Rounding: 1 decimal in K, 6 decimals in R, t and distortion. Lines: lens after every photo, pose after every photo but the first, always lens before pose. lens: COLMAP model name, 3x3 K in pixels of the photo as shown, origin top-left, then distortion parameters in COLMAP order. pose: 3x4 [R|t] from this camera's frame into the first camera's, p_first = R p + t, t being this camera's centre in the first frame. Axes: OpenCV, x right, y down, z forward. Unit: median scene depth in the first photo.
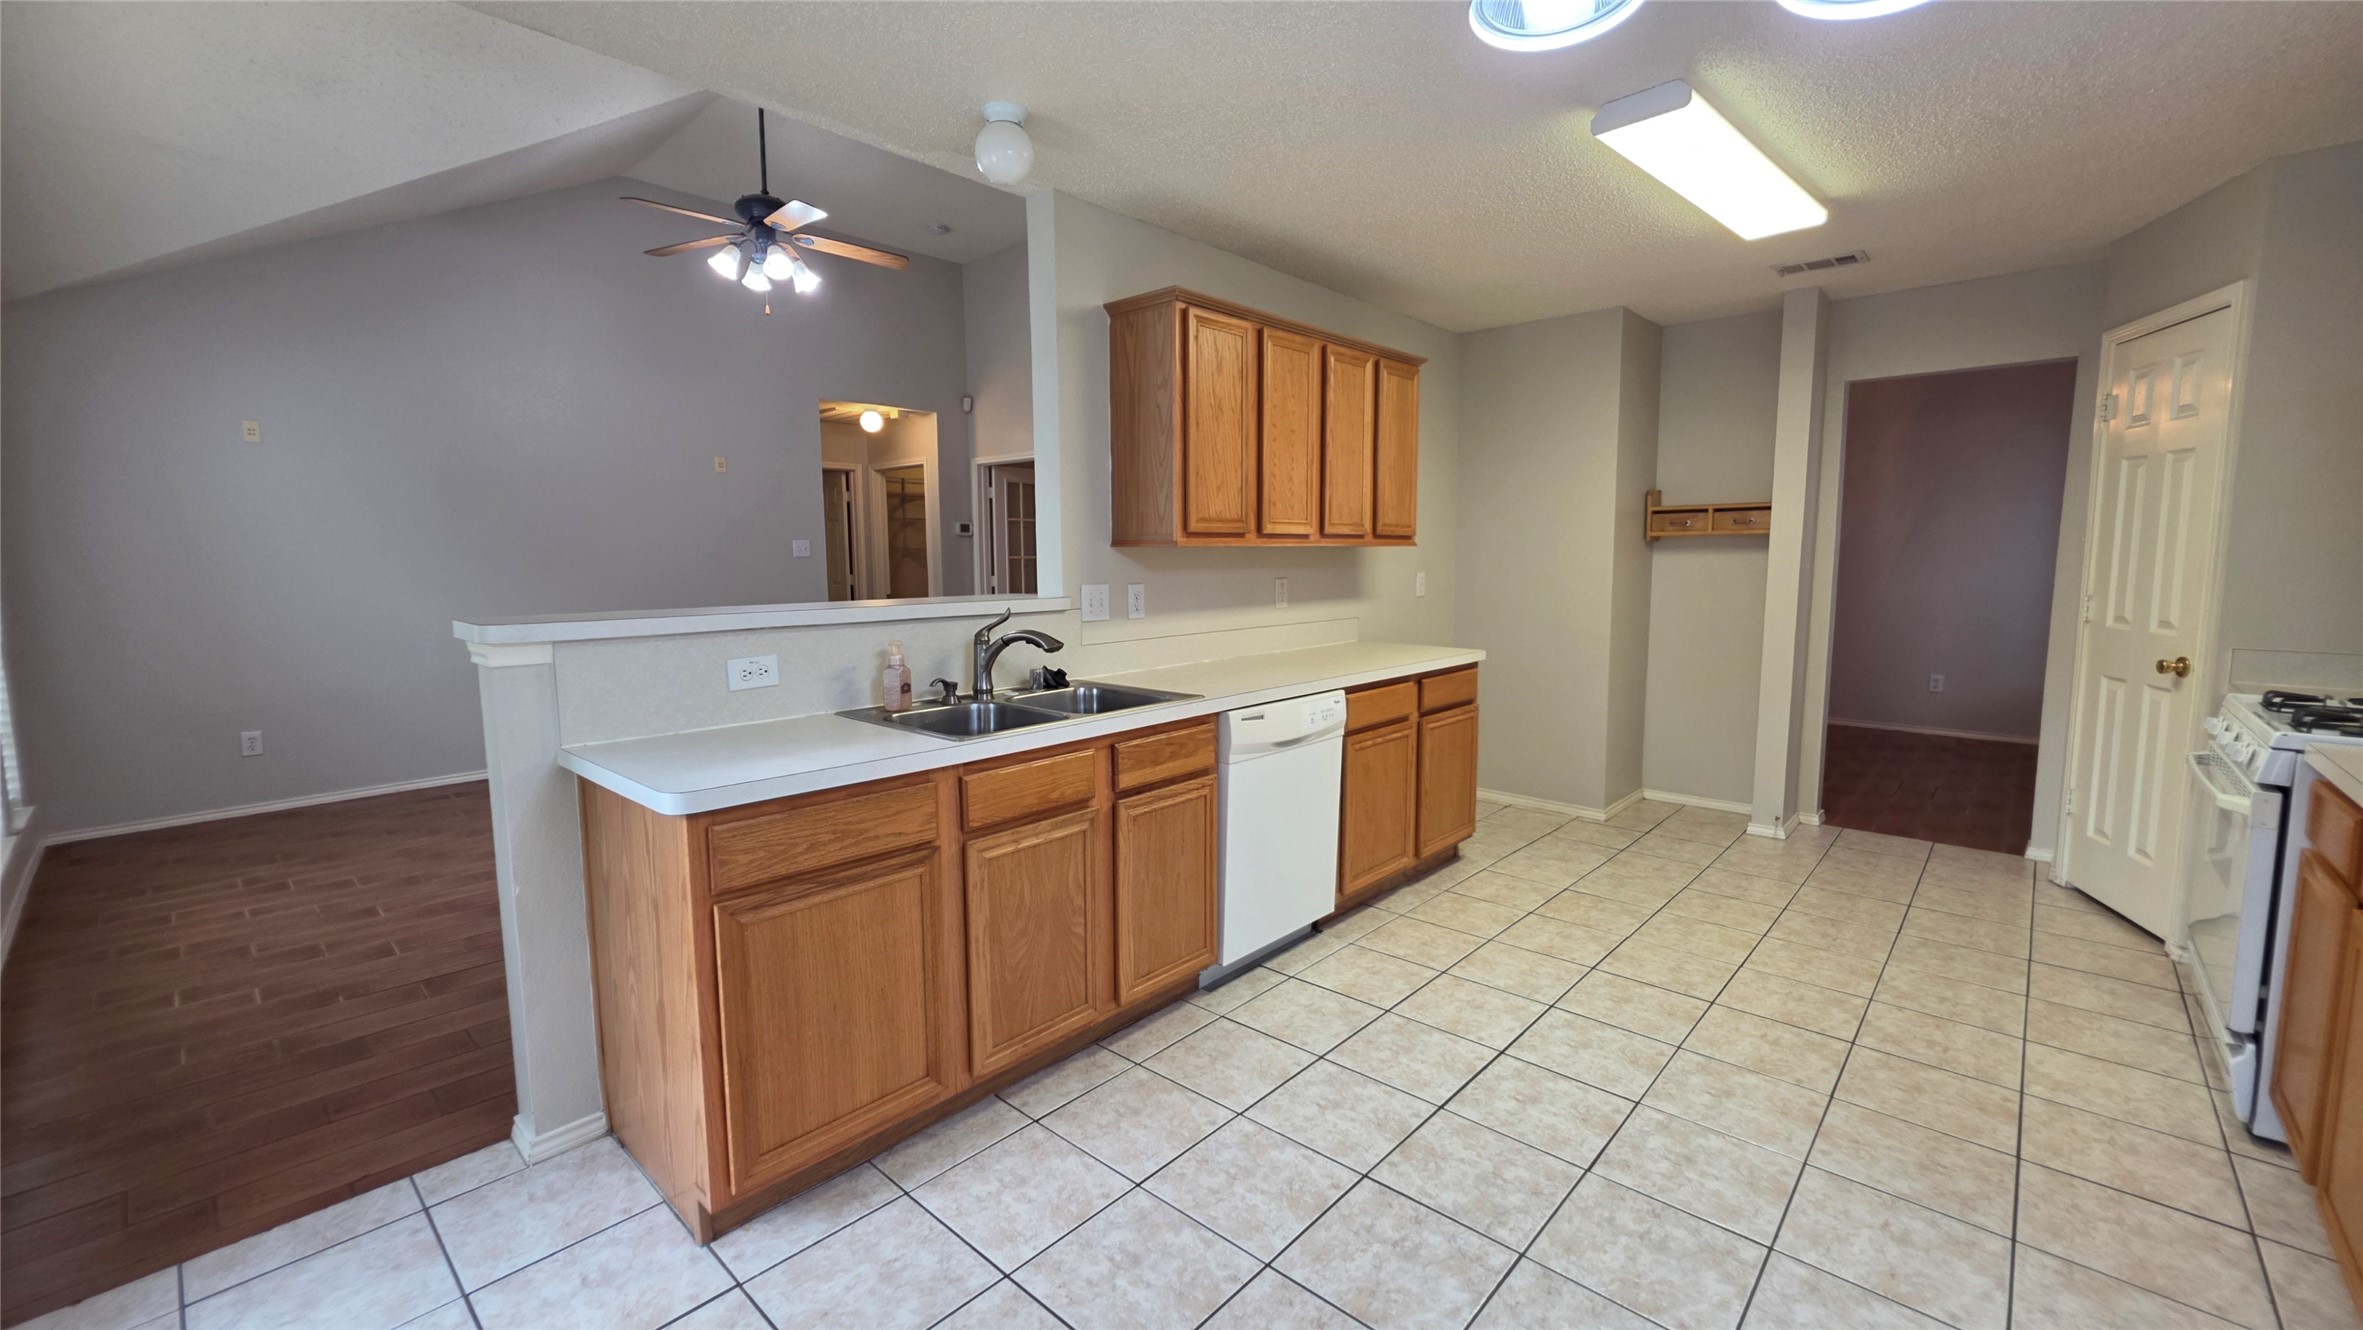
lens RADIAL K [[944.6, 0, 1185.5], [0, 944.6, 652.0], [0, 0, 1]] dist [-0.000902, -0.000370]
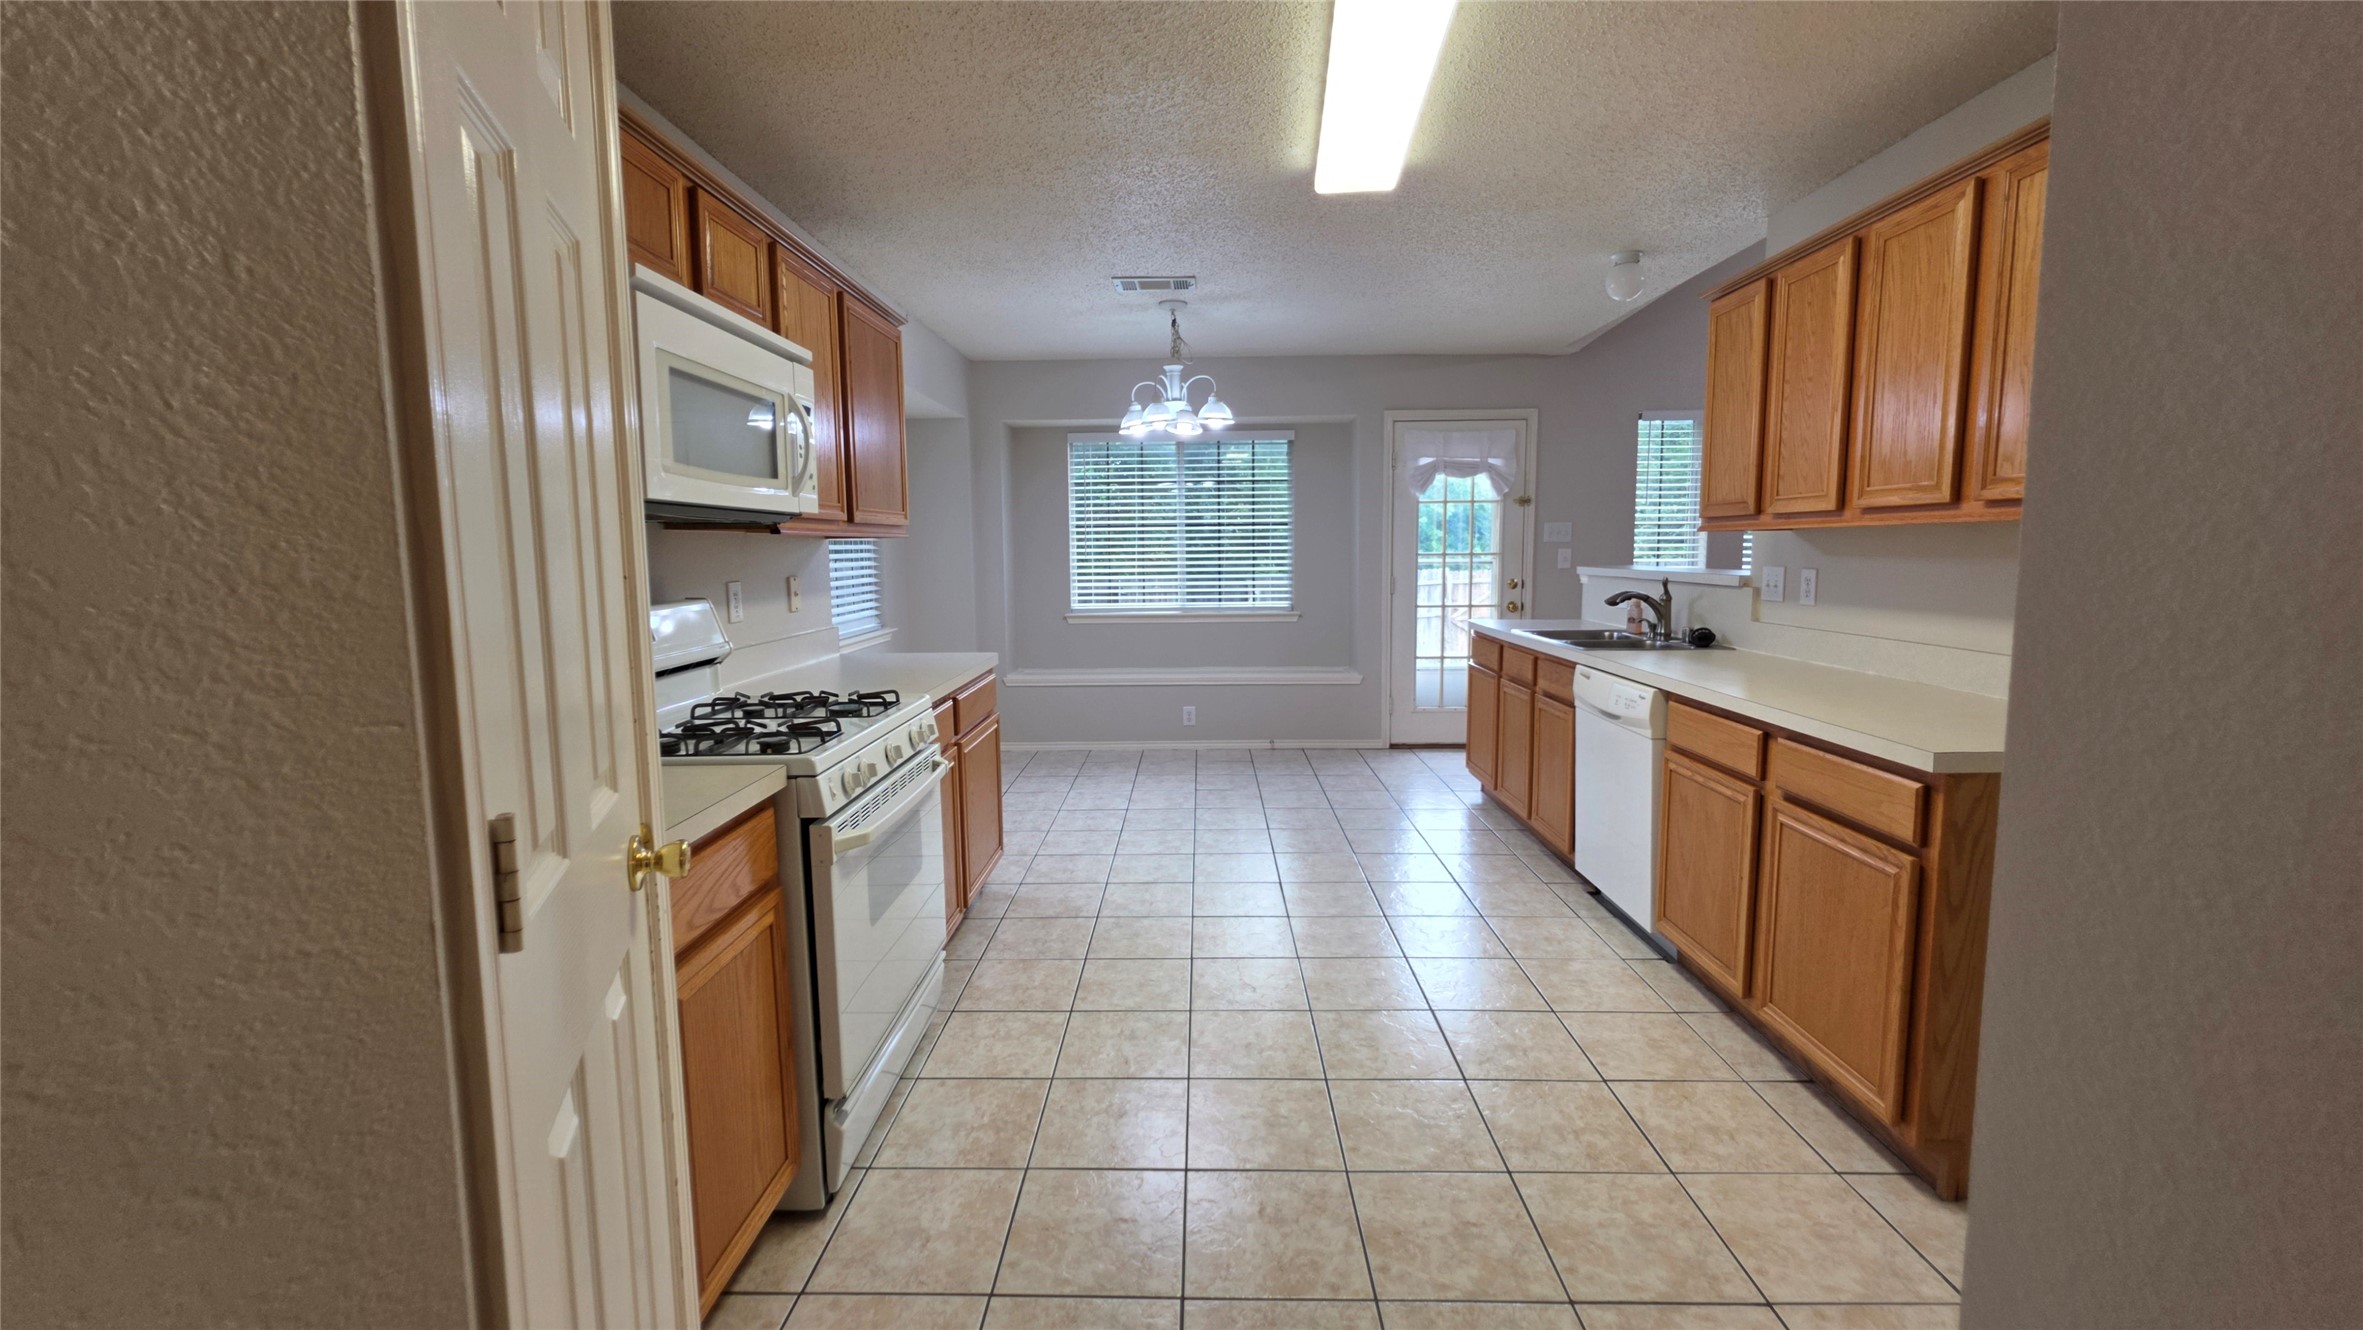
lens RADIAL K [[944.6, 0, 1185.5], [0, 944.6, 652.0], [0, 0, 1]] dist [-0.000902, -0.000370]
pose [[-0.751051, 0.087748, -0.654388, 1.054863], [-0.052558, 0.980038, 0.191736, -0.140485], [0.658149, 0.178396, -0.731447, 1.308657]]
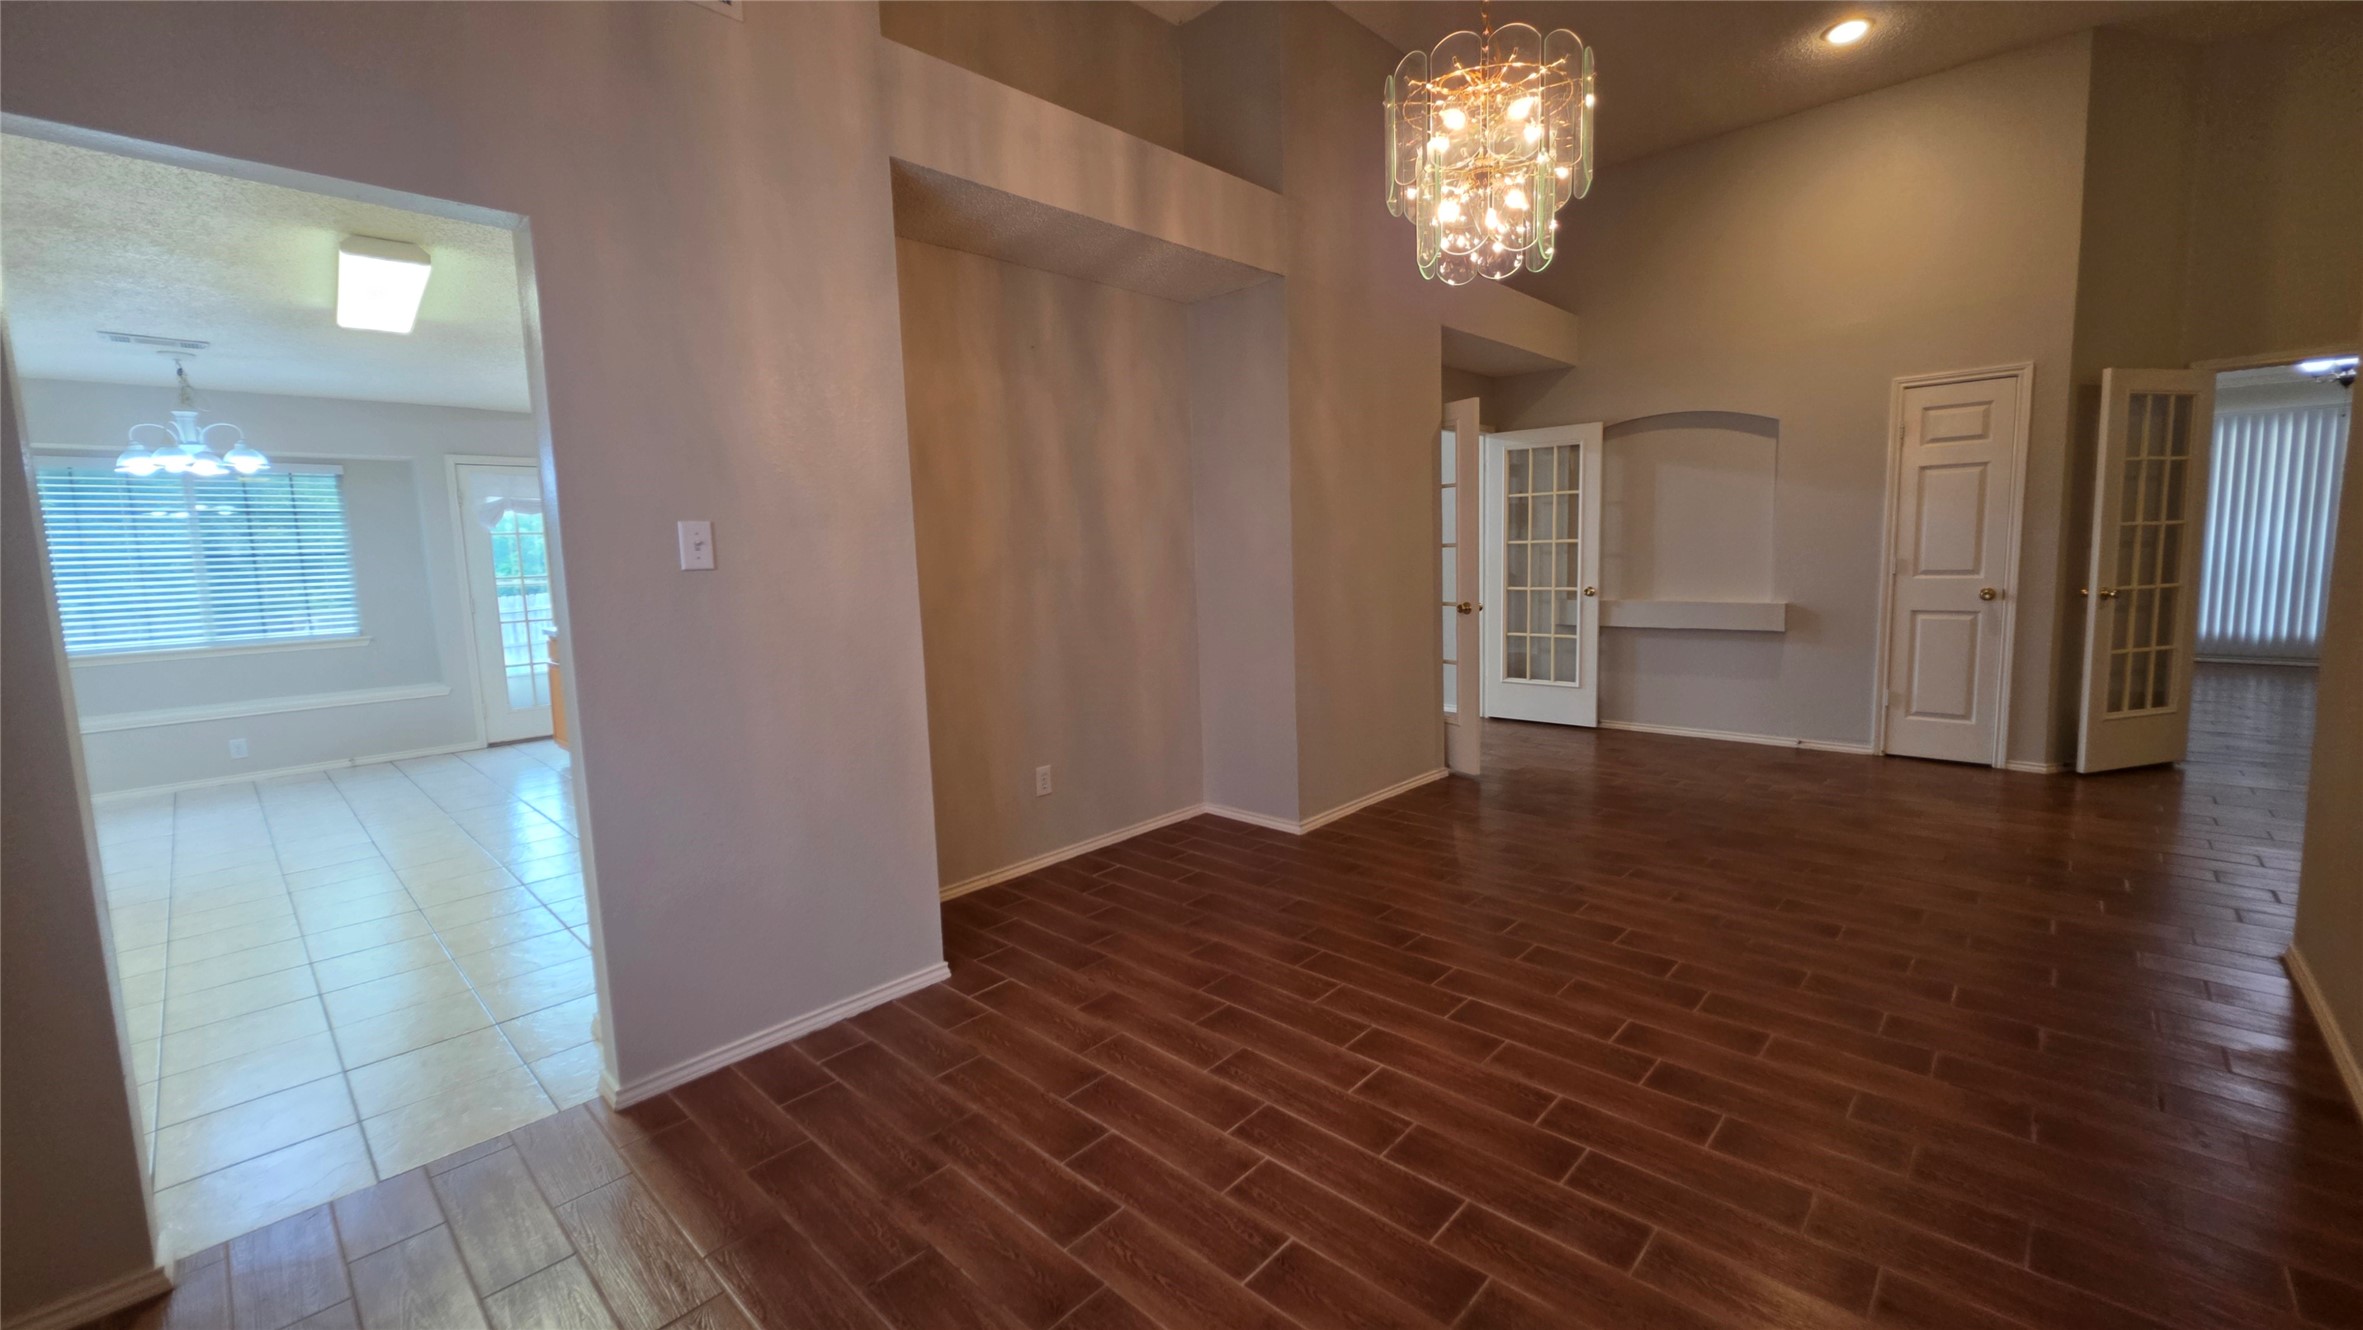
lens RADIAL K [[944.6, 0, 1185.5], [0, 944.6, 652.0], [0, 0, 1]] dist [-0.000902, -0.000370]
pose [[-0.020201, 0.117683, -0.992846, 1.608656], [-0.070403, 0.990416, 0.118828, -0.196980], [0.997314, 0.072299, -0.011722, 1.823714]]
